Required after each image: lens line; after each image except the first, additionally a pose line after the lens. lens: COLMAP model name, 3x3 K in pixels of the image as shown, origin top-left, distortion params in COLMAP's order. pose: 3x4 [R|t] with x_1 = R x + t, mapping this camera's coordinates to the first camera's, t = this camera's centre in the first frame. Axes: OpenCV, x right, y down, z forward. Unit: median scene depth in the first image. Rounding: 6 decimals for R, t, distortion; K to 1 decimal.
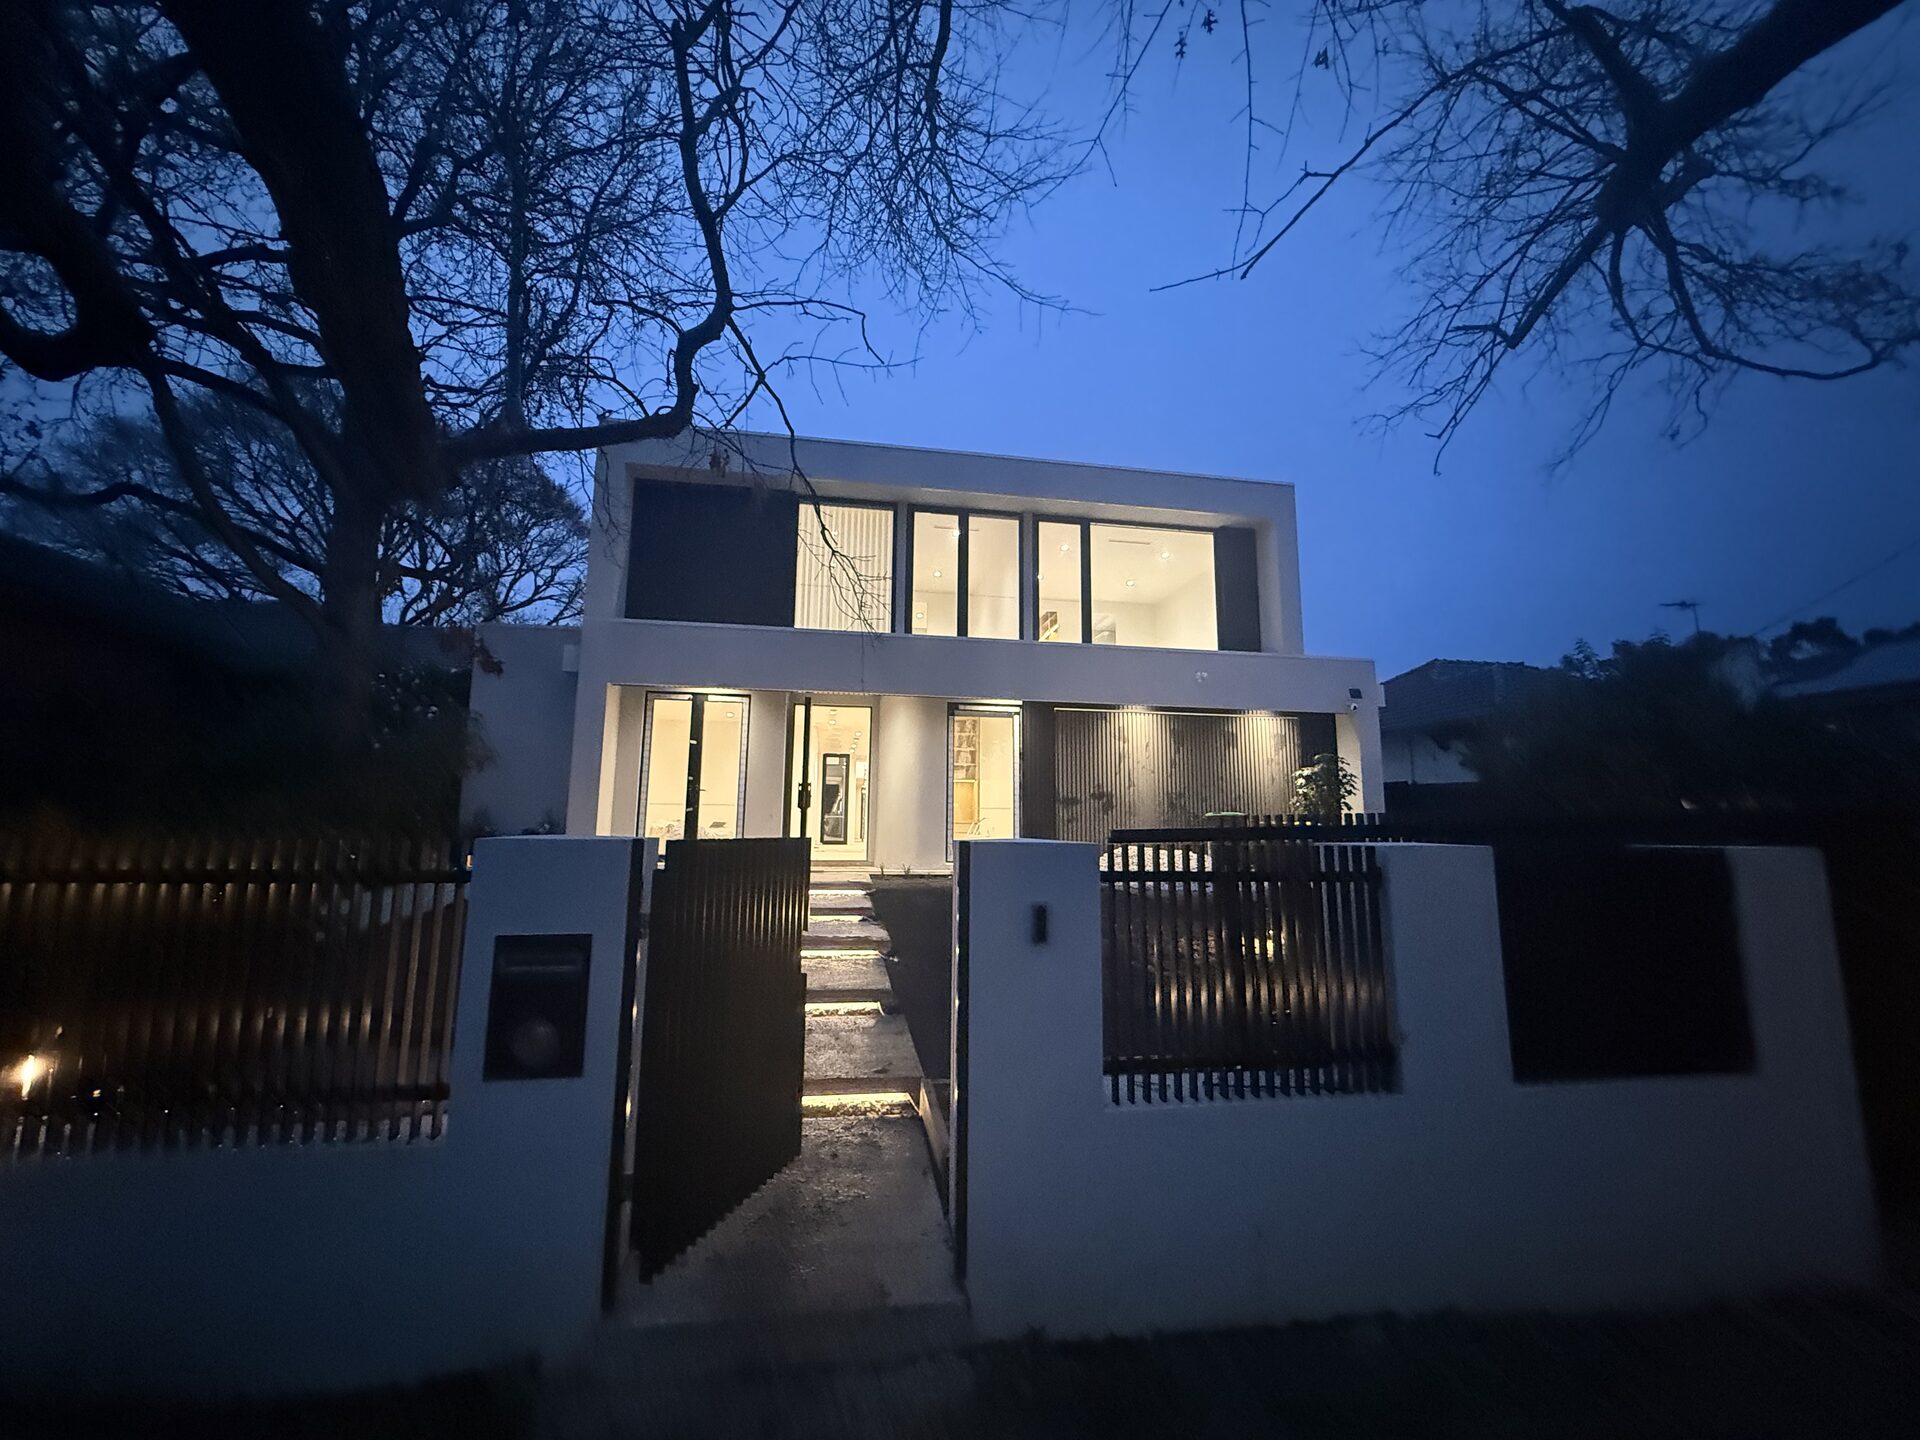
lens RADIAL K [[768.4, 0, 960.0], [0, 768.4, 720.0], [0, 0, 1]] dist [-0.006501, 0.000352]
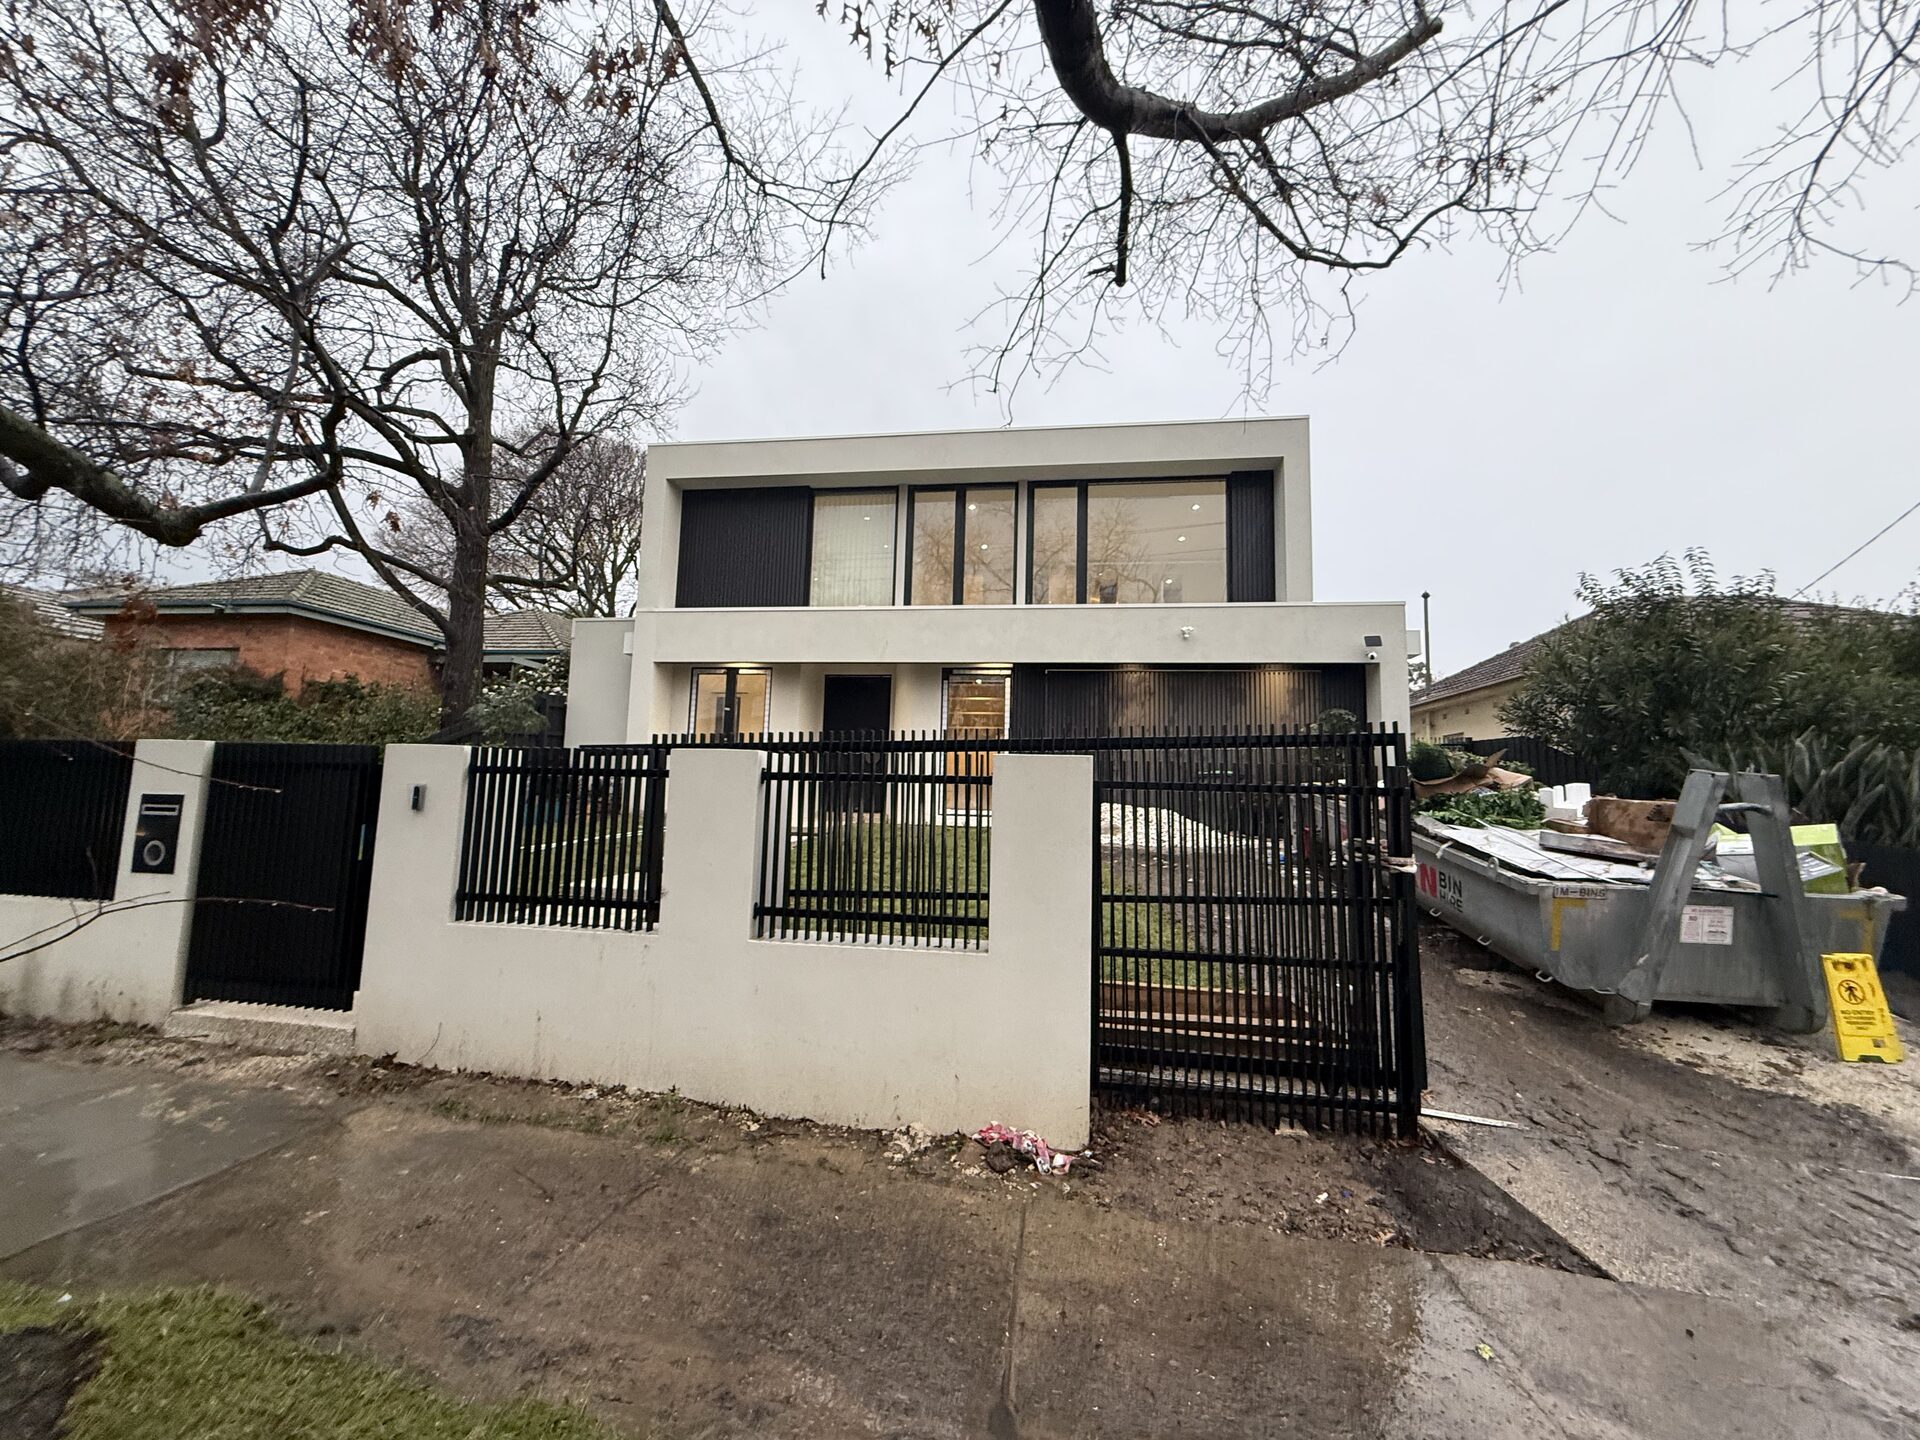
lens RADIAL K [[774.7, 0, 956.2], [0, 774.7, 712.7], [0, 0, 1]] dist [0.023907, 0.000099]
pose [[0.946611, -0.015243, -0.322016, 1.526943], [0.023477, 0.999489, 0.021703, 0.077308], [0.321521, -0.028104, 0.946485, -0.134223]]
